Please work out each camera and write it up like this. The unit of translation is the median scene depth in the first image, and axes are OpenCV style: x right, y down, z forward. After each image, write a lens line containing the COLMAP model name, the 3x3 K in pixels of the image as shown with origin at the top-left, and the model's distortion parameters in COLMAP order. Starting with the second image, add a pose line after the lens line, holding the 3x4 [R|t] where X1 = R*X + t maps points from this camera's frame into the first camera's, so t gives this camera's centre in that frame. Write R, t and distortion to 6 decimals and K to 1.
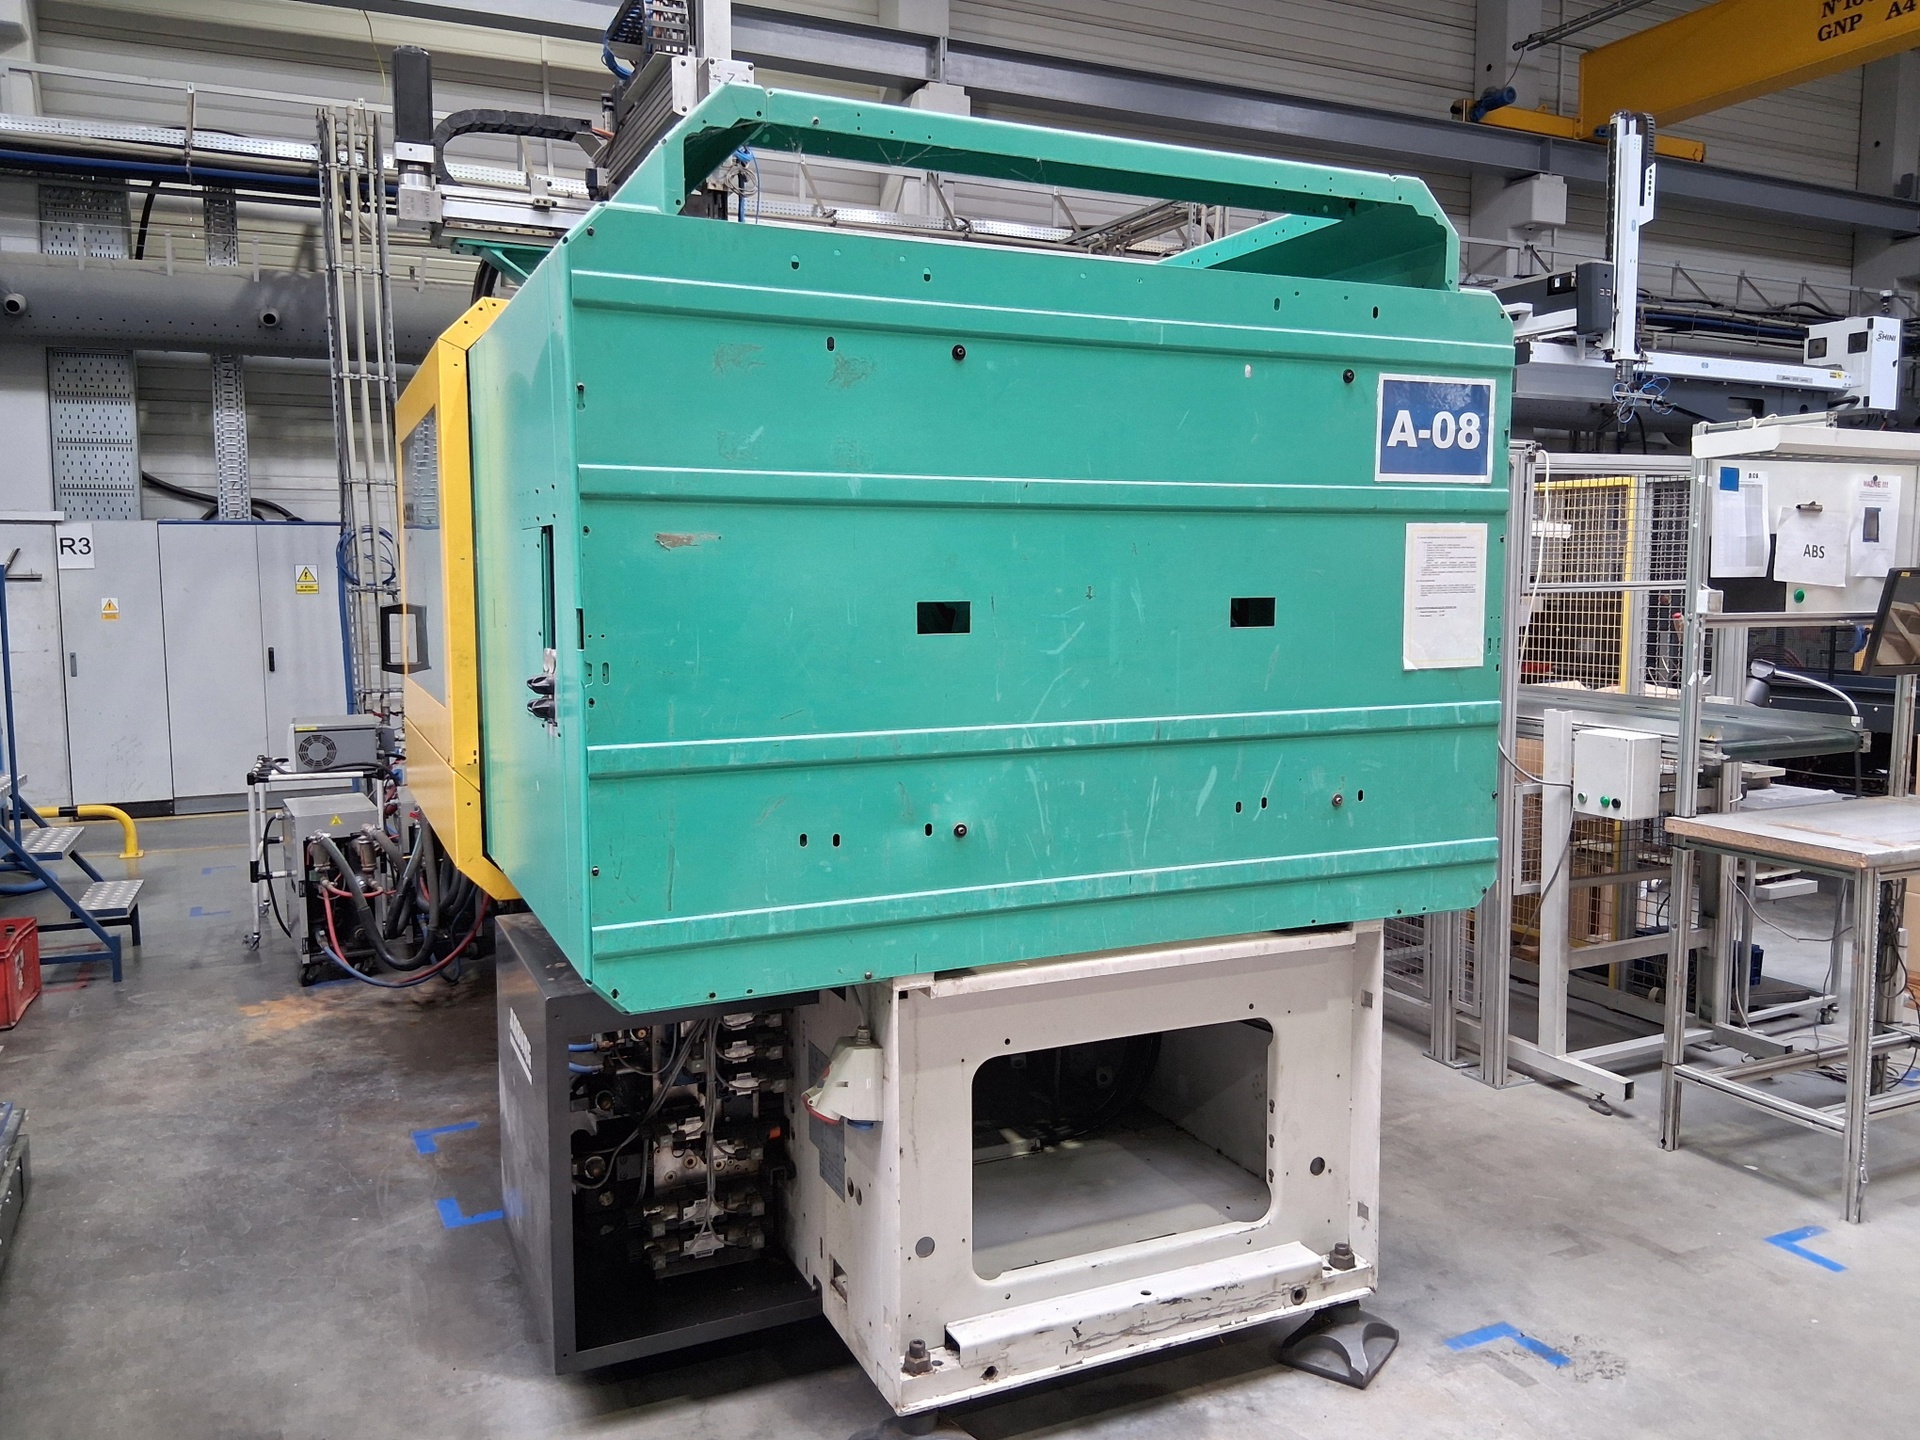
lens RADIAL K [[1465.5, 0, 946.5], [0, 1465.5, 720.2], [0, 0, 1]] dist [0.092177, -0.147047]
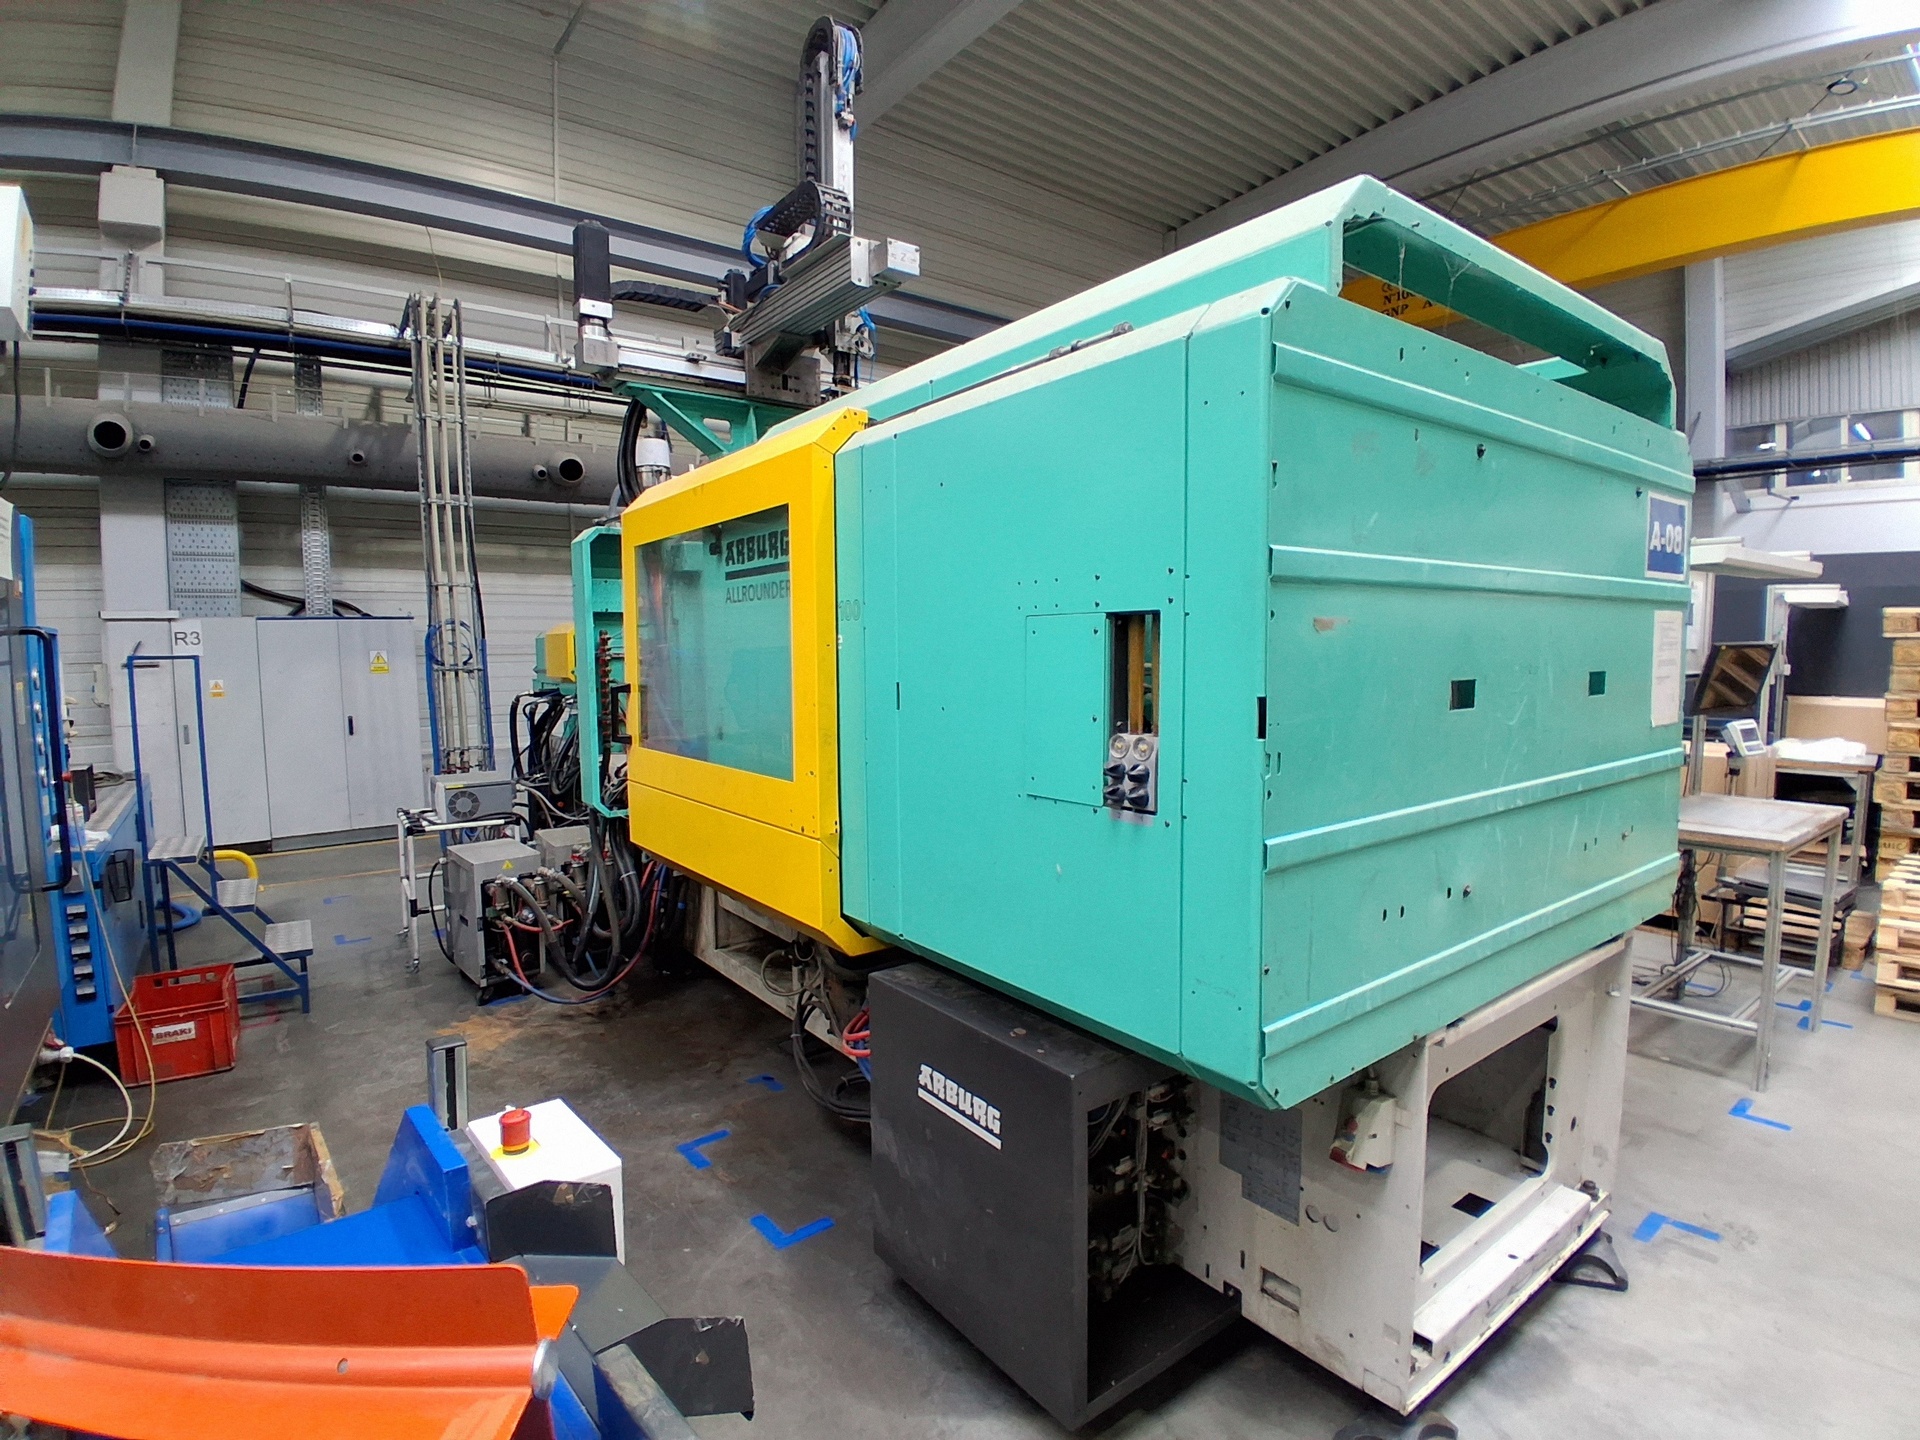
lens RADIAL K [[954.7, 0, 953.8], [0, 954.7, 725.2], [0, 0, 1]] dist [0.015643, -0.055636]
pose [[0.976552, -0.027629, 0.213503, -0.242854], [0.031778, 0.999366, -0.016024, -0.022815], [-0.212925, 0.022433, 0.976811, 0.186783]]
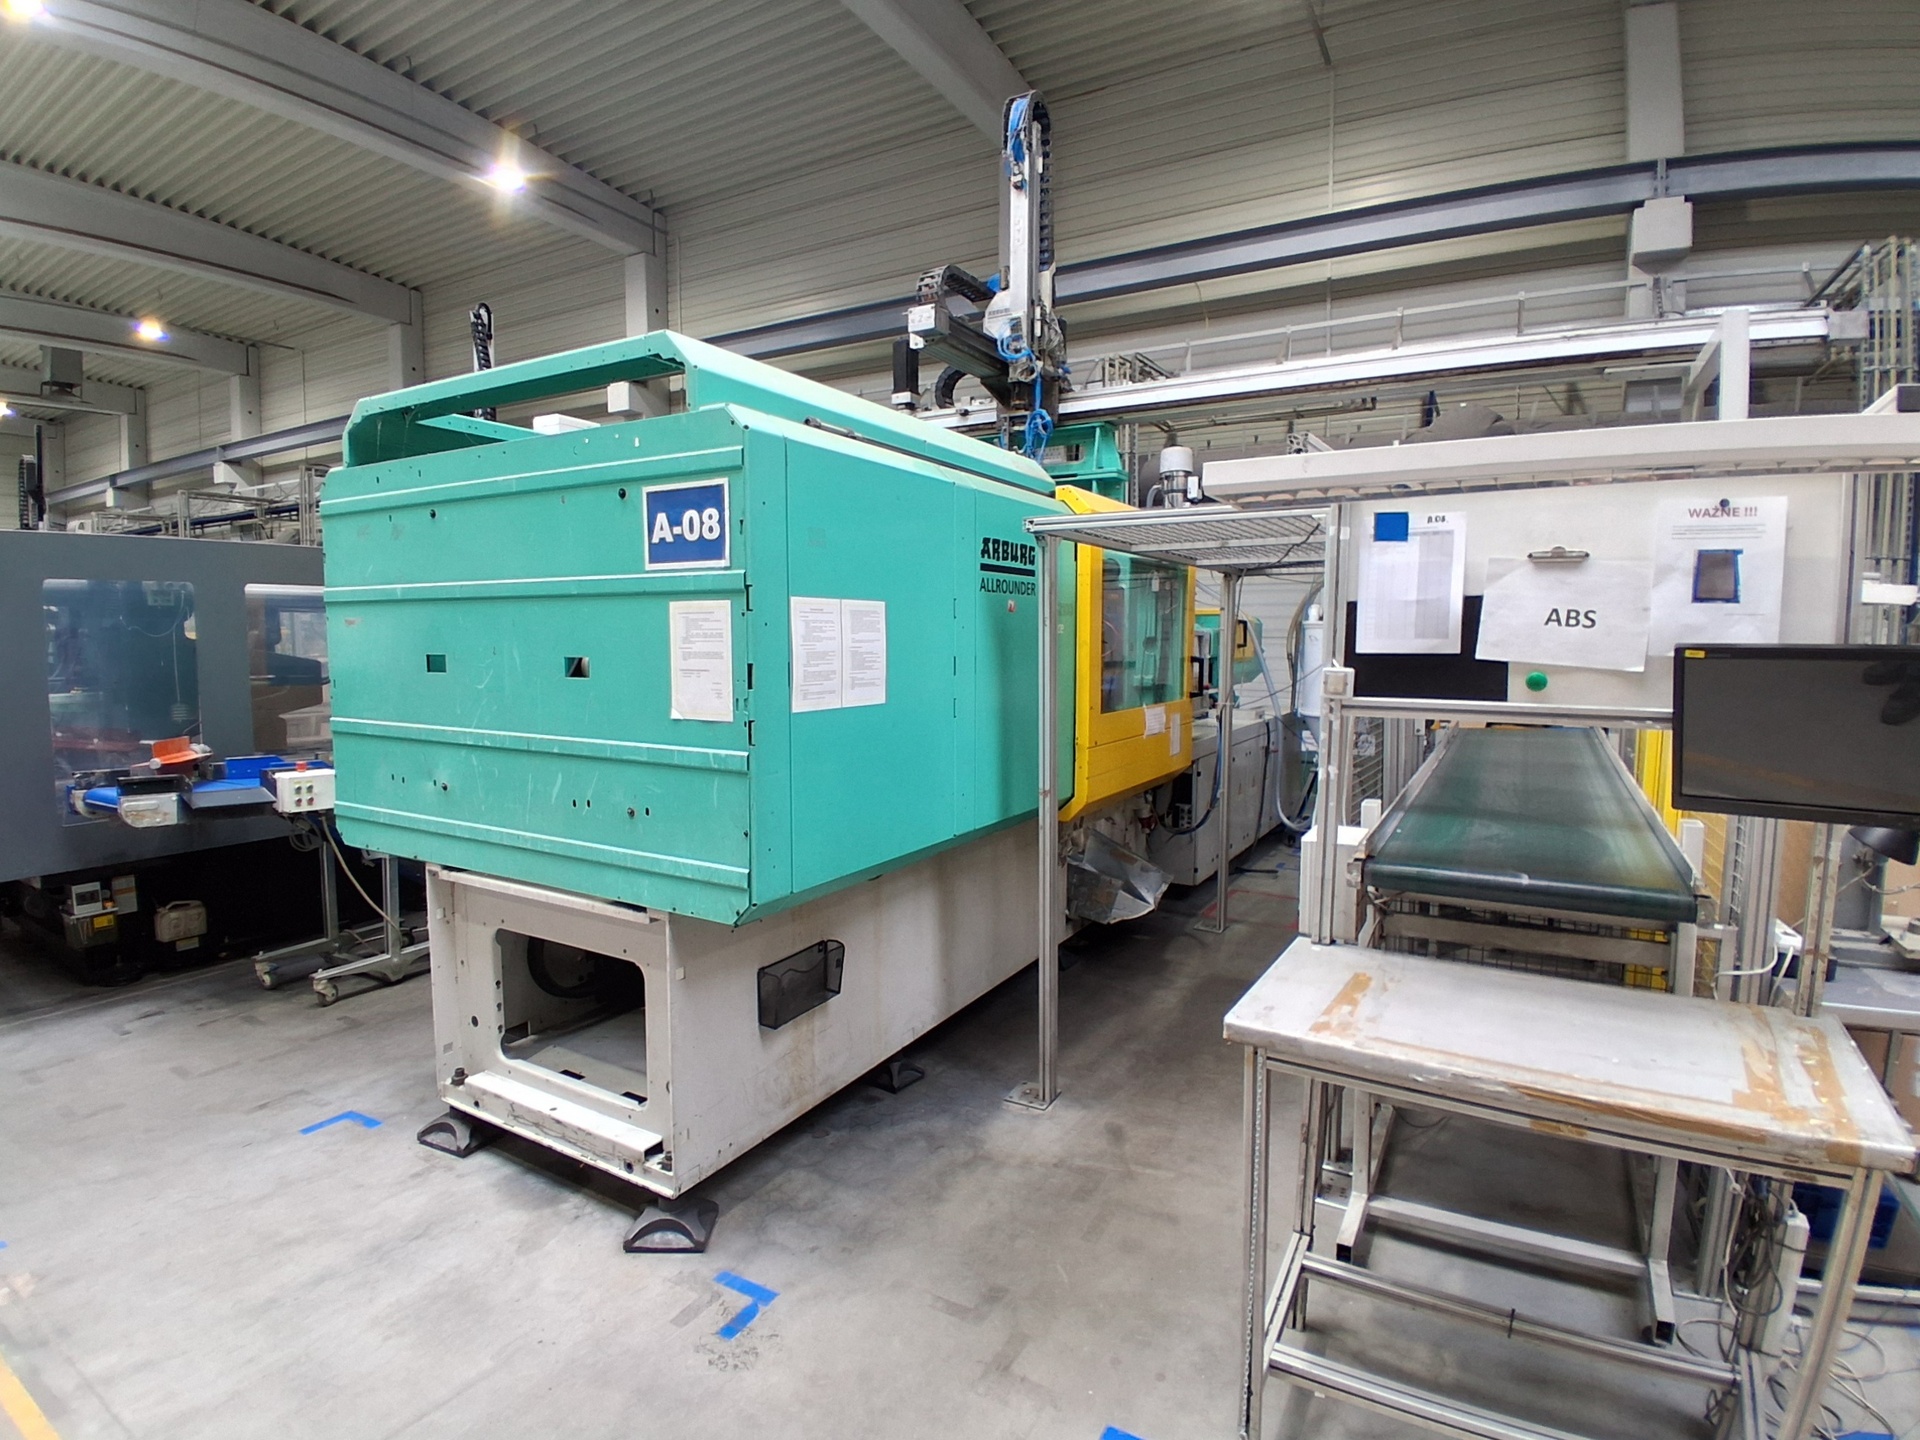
lens RADIAL K [[954.7, 0, 953.8], [0, 954.7, 725.2], [0, 0, 1]] dist [0.015643, -0.055636]
pose [[0.576154, 0.081158, -0.813302, 0.610162], [-0.084488, 0.995641, 0.039500, -0.044457], [0.812963, 0.045956, 0.580500, 0.397492]]
